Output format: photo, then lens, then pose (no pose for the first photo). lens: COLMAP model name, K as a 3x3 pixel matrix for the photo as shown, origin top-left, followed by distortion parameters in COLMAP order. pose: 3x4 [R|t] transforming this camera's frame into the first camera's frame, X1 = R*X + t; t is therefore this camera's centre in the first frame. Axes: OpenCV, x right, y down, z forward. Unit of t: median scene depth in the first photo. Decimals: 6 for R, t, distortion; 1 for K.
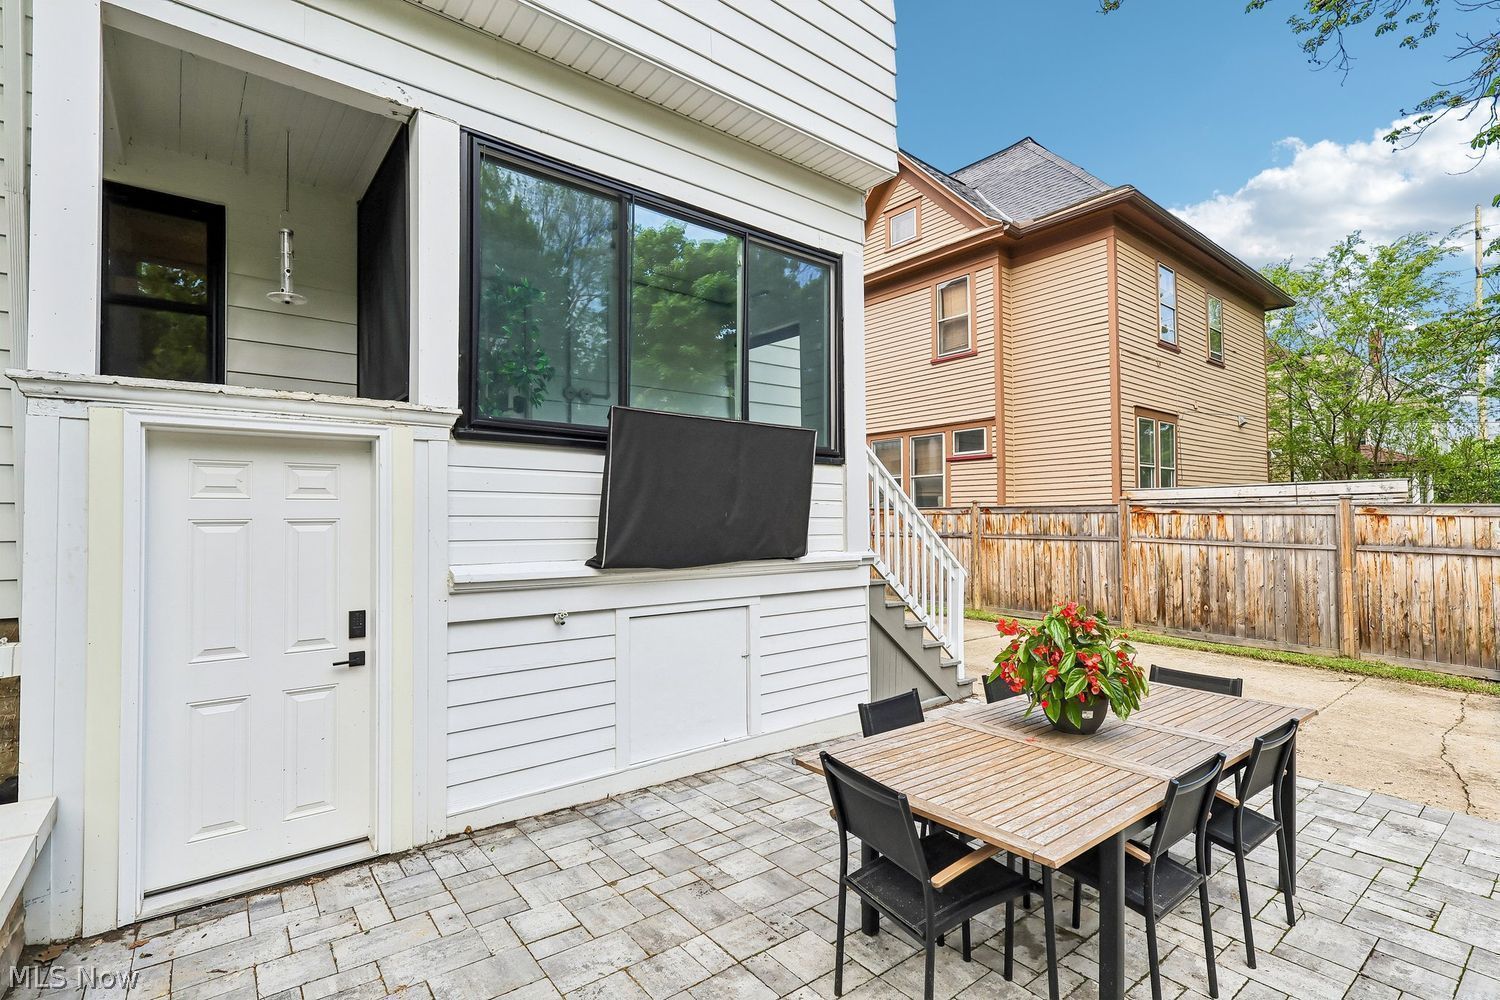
lens RADIAL K [[701.0, 0, 754.0], [0, 701.0, 501.1], [0, 0, 1]] dist [0.006347, 0.001606]
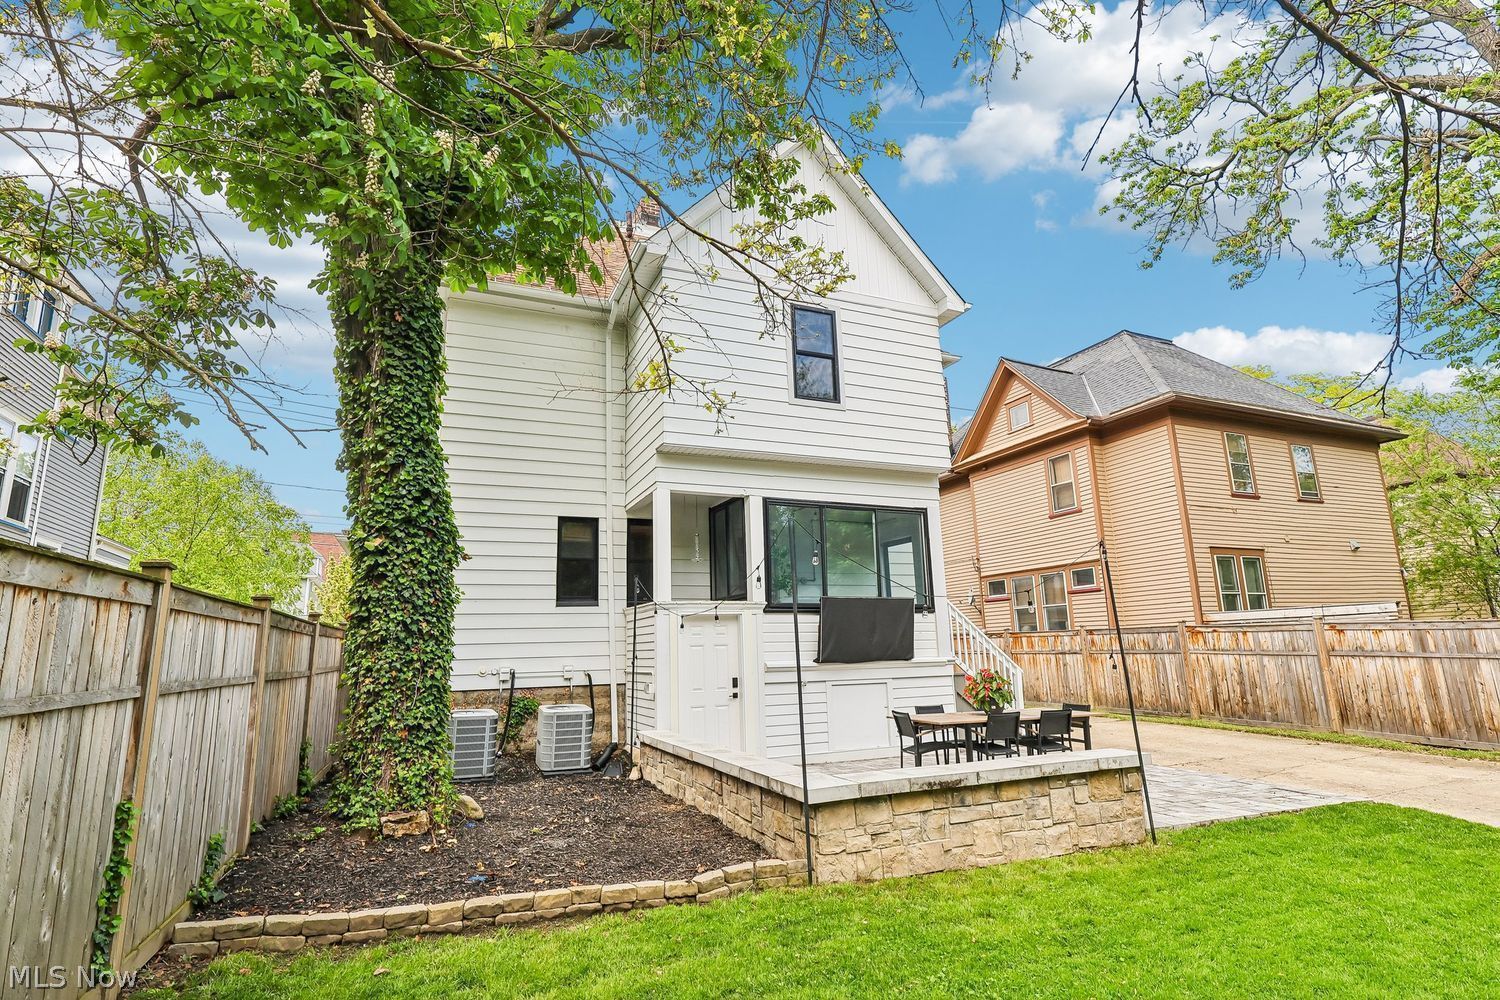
lens RADIAL K [[747.5, 0, 746.5], [0, 747.5, 495.0], [0, 0, 1]] dist [0.007133, 0.000368]
pose [[0.963352, -0.073157, -0.258071, 0.112619], [0.027251, 0.983805, -0.177160, -0.011204], [0.266852, 0.163635, 0.949744, -0.730604]]
